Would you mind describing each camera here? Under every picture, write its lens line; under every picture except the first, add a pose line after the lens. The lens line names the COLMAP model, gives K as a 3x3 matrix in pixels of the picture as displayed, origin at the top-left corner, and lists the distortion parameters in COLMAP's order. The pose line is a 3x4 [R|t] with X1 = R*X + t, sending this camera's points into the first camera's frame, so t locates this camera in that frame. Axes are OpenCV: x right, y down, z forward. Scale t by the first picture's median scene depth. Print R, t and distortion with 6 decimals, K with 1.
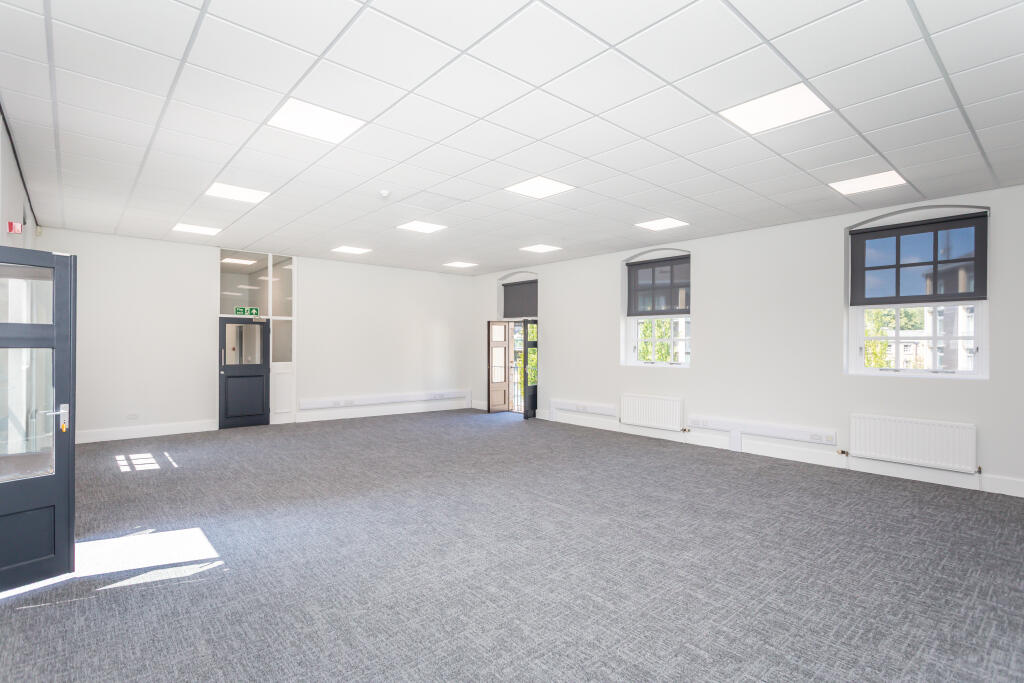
lens RADIAL K [[527.4, 0, 510.0], [0, 527.4, 347.4], [0, 0, 1]] dist [0.011023, 0.000471]
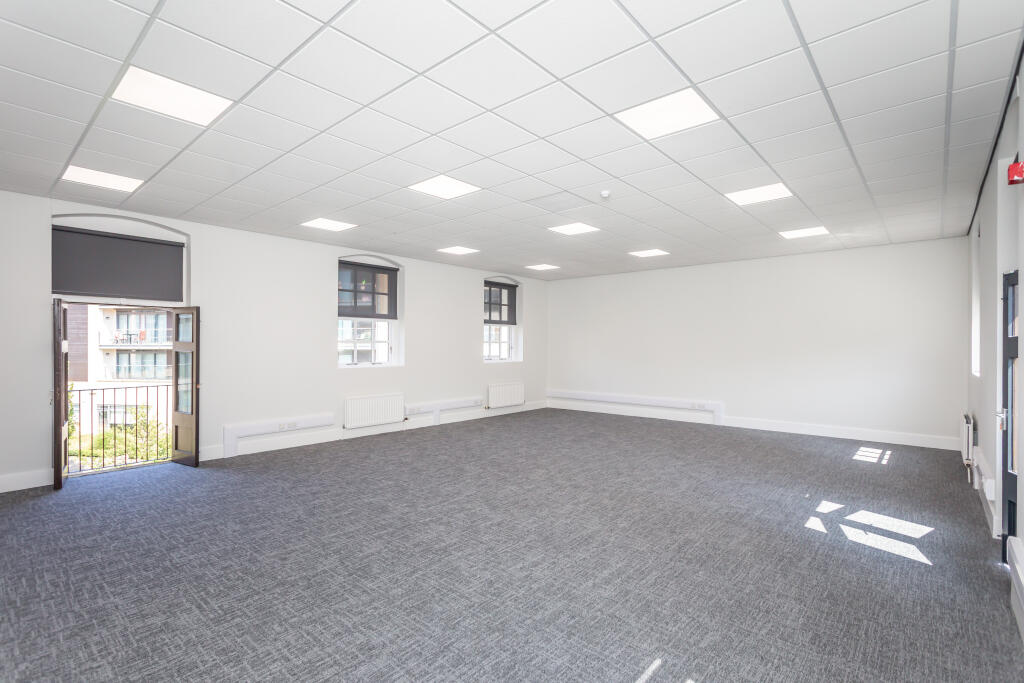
lens RADIAL K [[488.9, 0, 517.7], [0, 488.9, 346.5], [0, 0, 1]] dist [-0.002639, 0.003154]
pose [[-0.165555, -0.005114, 0.986187, -0.791851], [0.004583, 0.999972, 0.005955, -0.009715], [-0.986190, 0.005506, -0.165527, 0.947537]]
